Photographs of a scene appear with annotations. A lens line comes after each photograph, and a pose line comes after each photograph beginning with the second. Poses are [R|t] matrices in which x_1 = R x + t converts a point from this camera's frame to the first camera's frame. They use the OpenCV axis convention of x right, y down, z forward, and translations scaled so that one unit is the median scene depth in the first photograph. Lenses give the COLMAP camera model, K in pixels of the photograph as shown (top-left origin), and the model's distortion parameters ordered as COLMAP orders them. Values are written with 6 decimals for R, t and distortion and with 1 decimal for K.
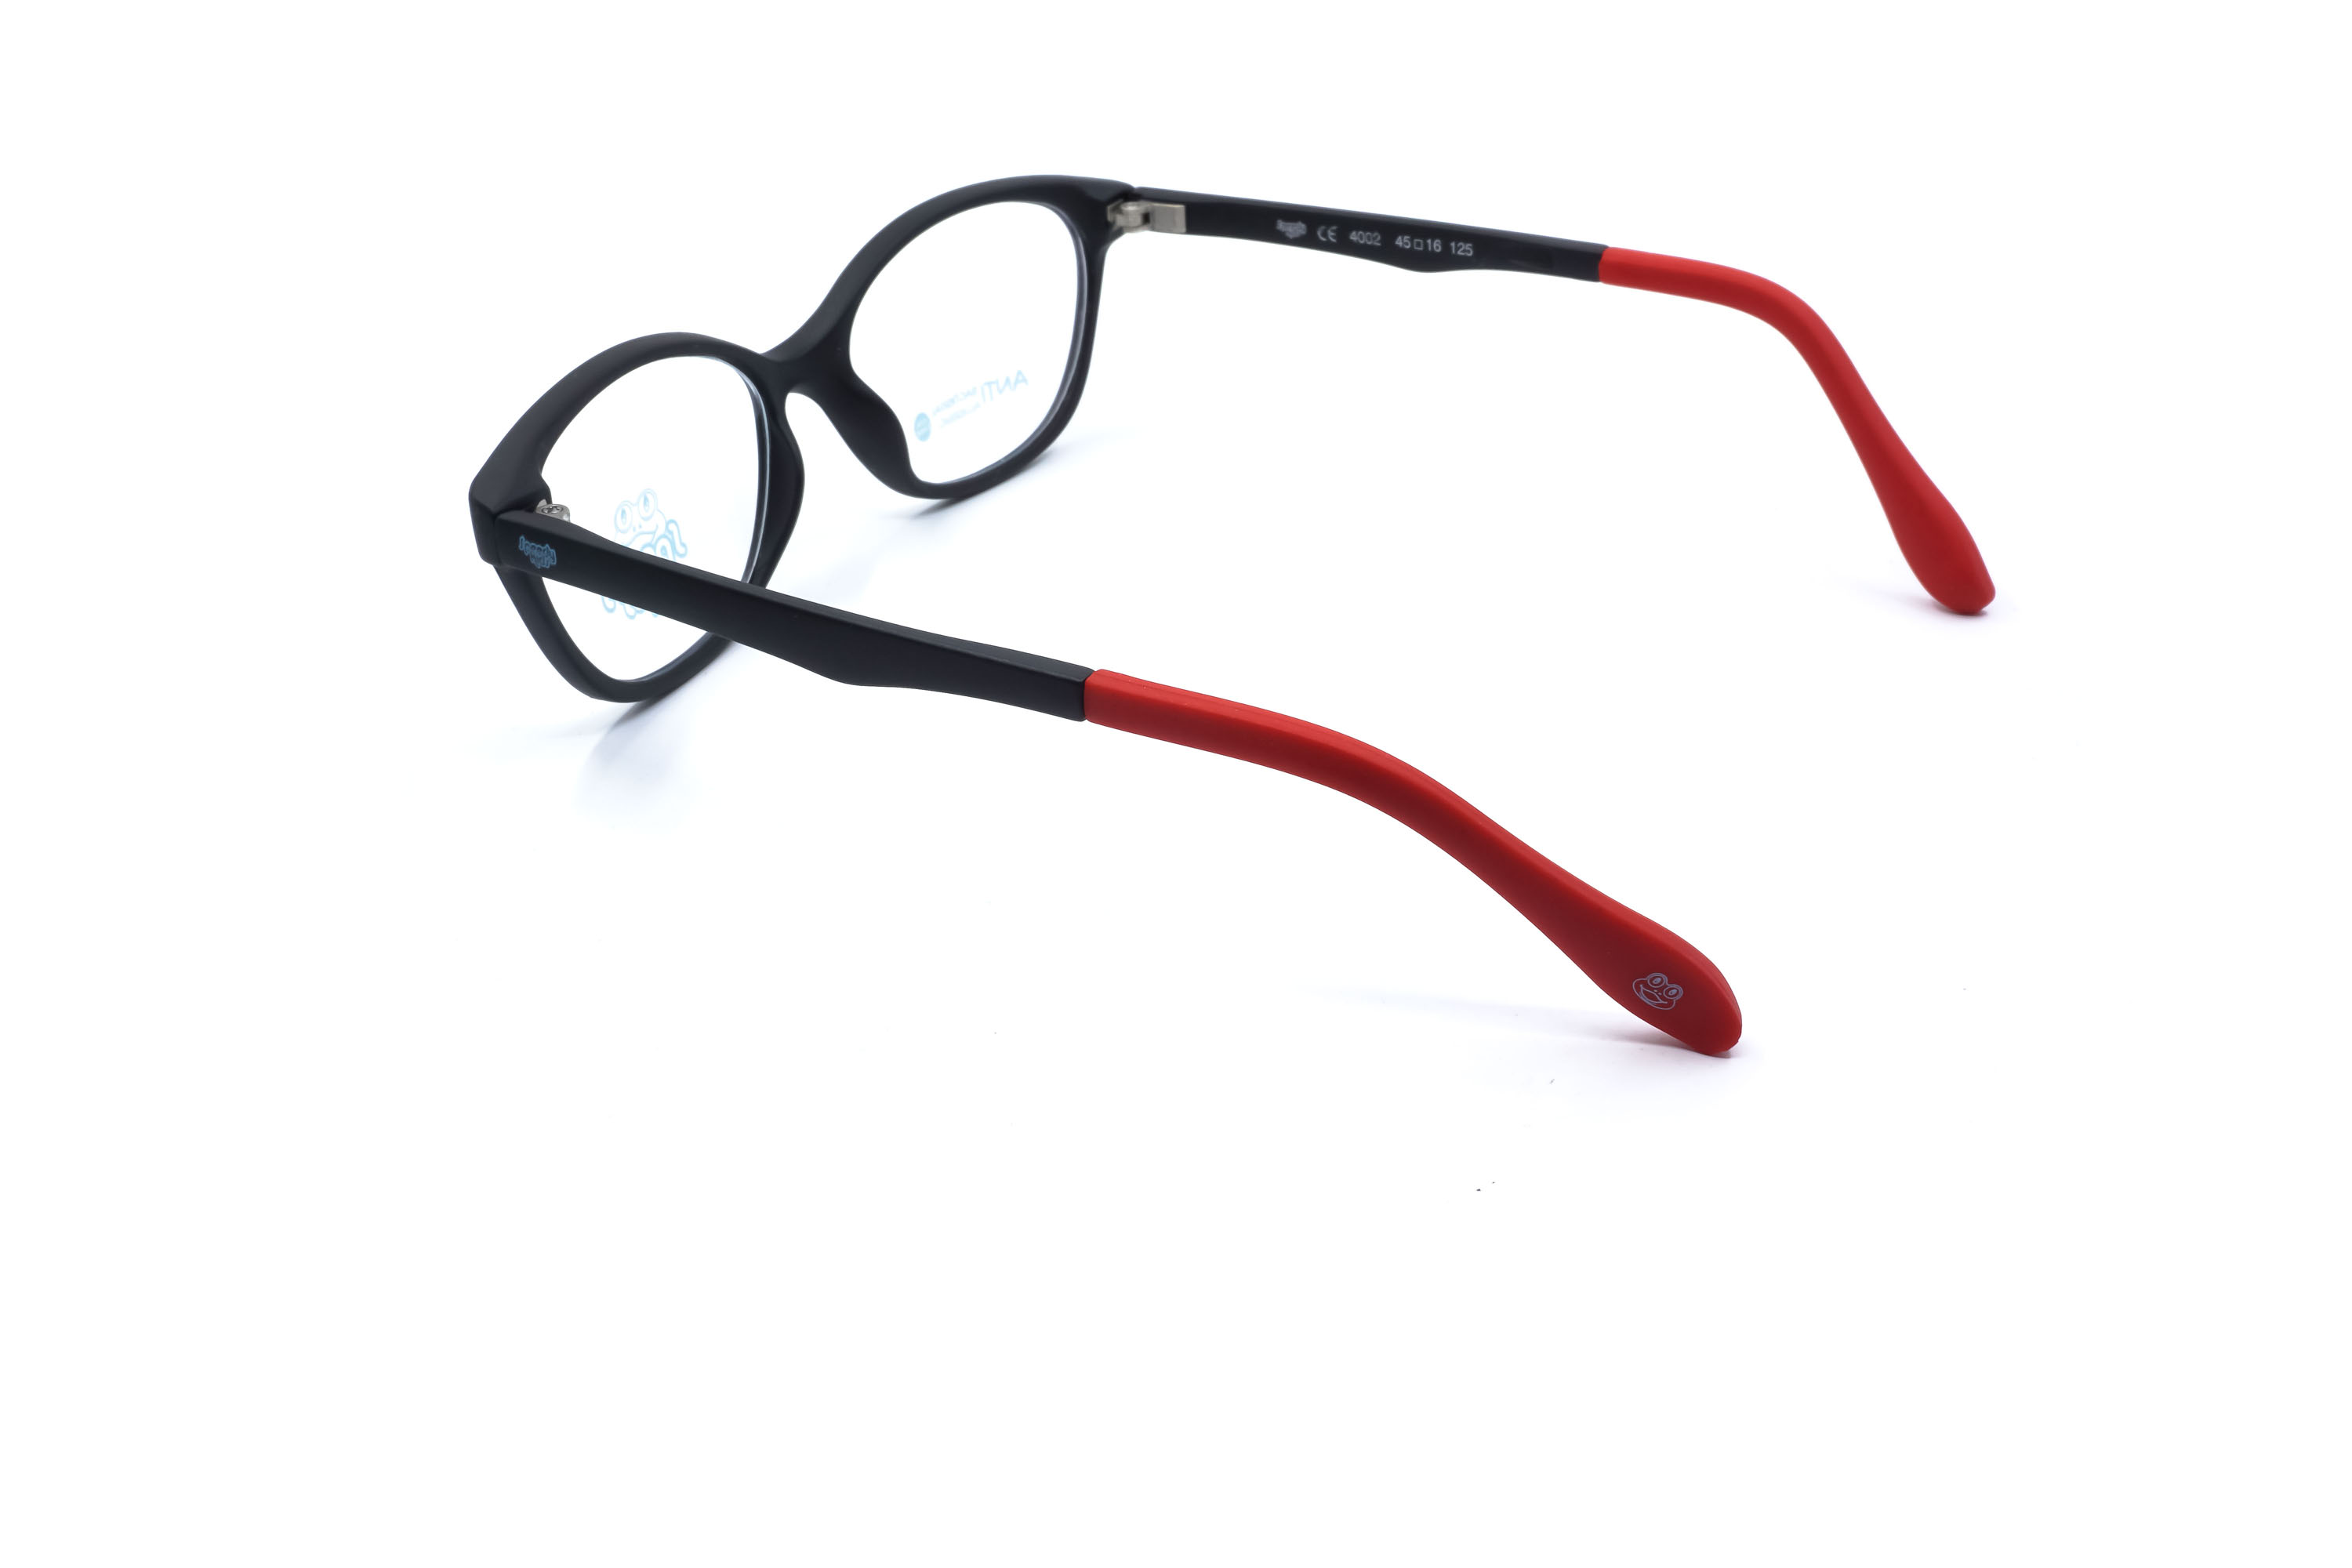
lens RADIAL K [[2446.0, 0, 1166.4], [0, 2446.0, 791.5], [0, 0, 1]] dist [0.020298, 0.000000]
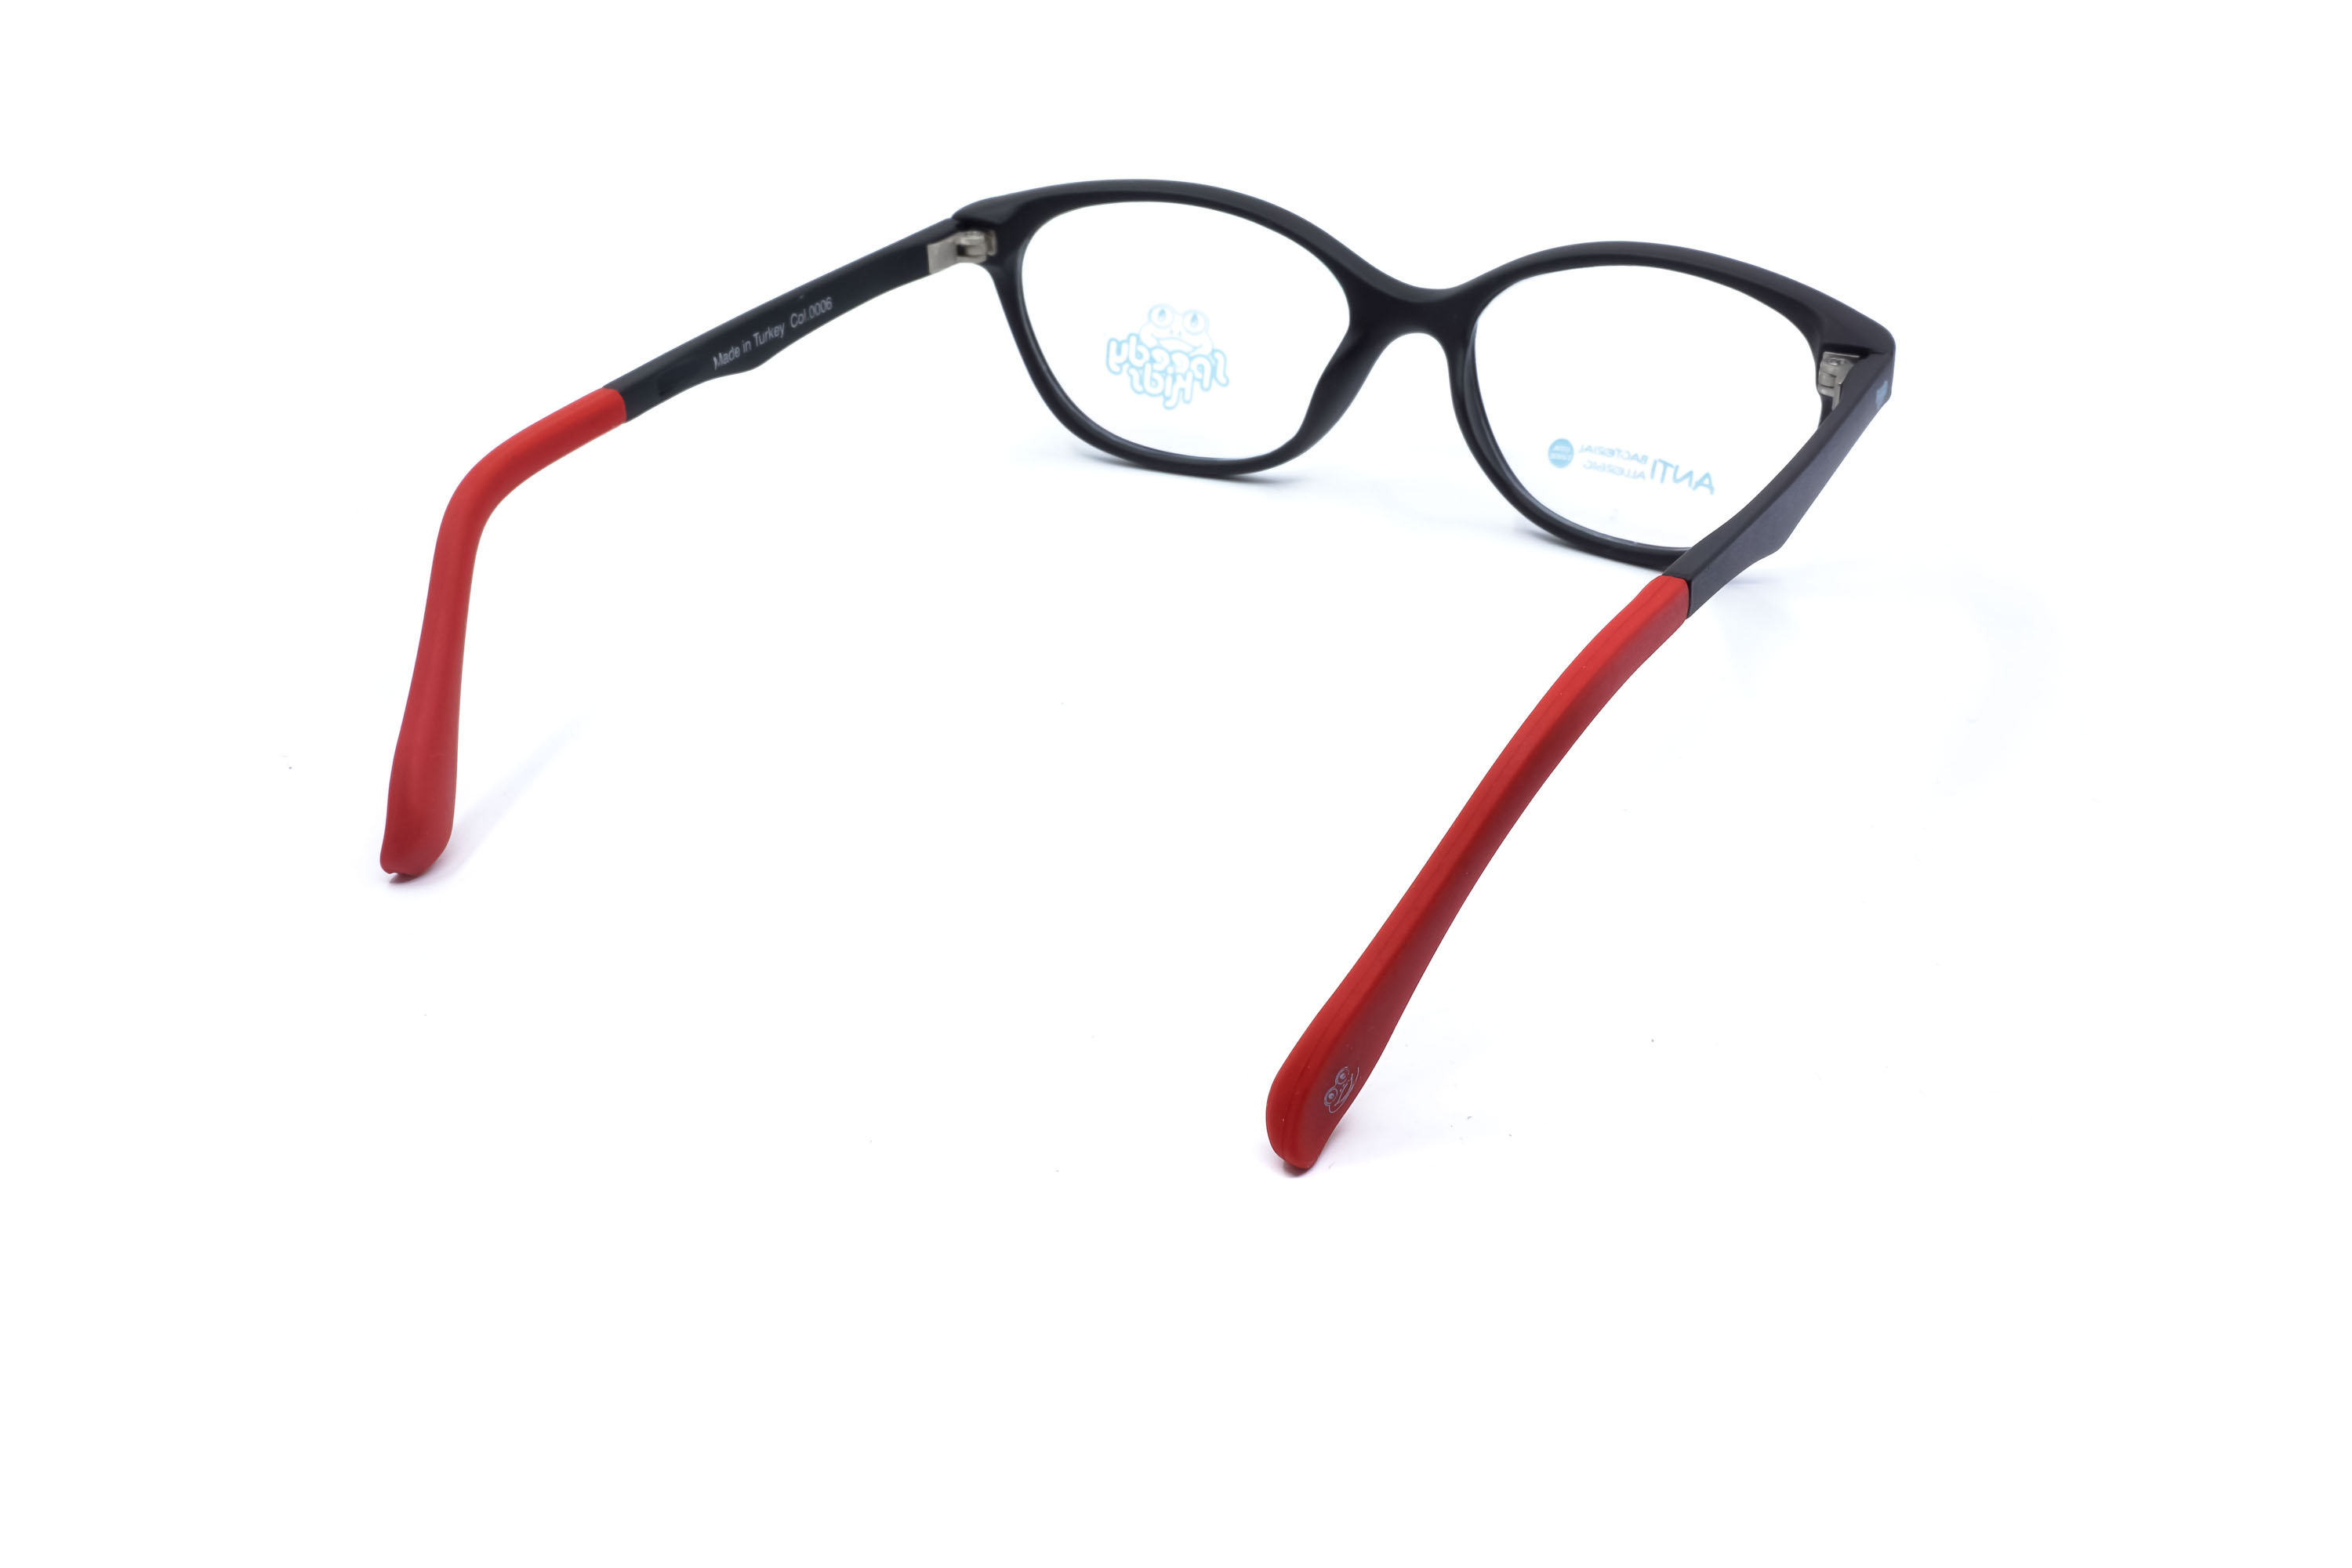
lens RADIAL K [[2446.0, 0, 1176.6], [0, 2446.0, 775.7], [0, 0, 1]] dist [0.020298, 0.000000]
pose [[0.004297, 0.505349, -0.862904, 0.795597], [-0.479540, 0.758262, 0.441679, -0.406624], [0.877510, 0.411899, 0.245593, 0.688229]]
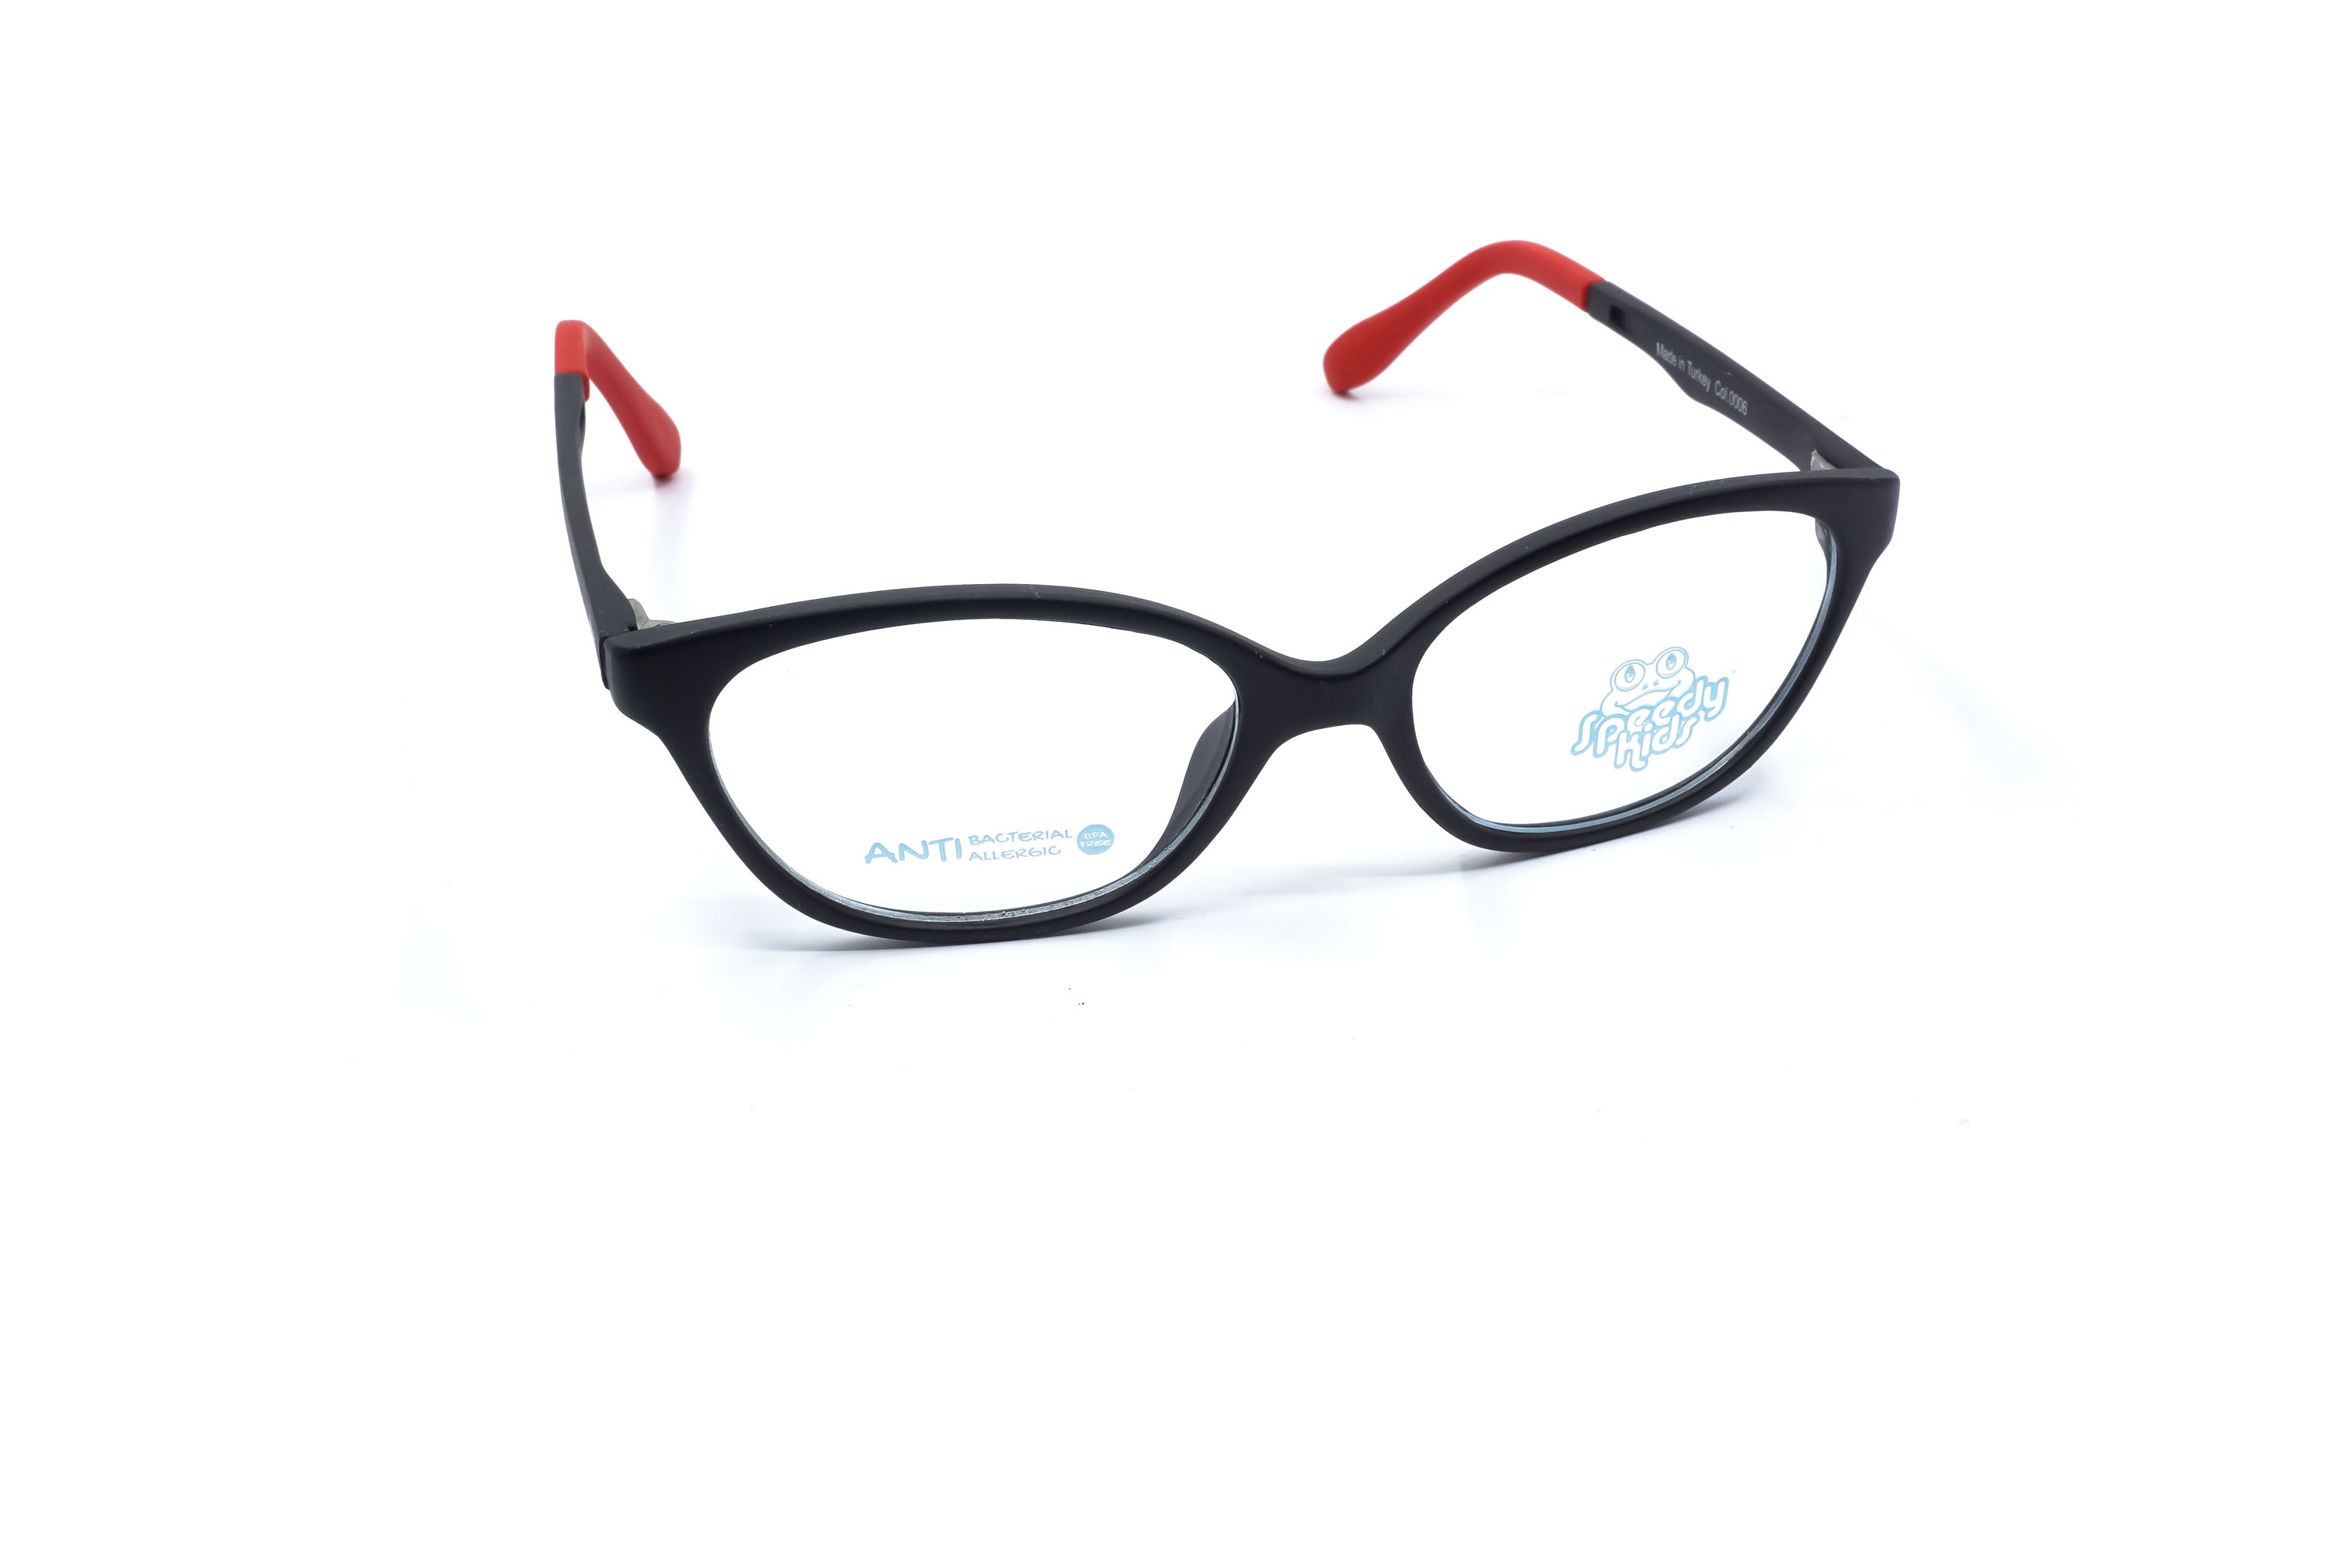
lens RADIAL K [[2446.0, 0, 1180.9], [0, 2446.0, 790.5], [0, 0, 1]] dist [0.020298, 0.000000]
pose [[-0.713314, -0.316803, 0.625155, -0.563026], [0.376174, 0.579556, 0.722917, -0.665881], [-0.591335, 0.750833, -0.294232, 1.192547]]
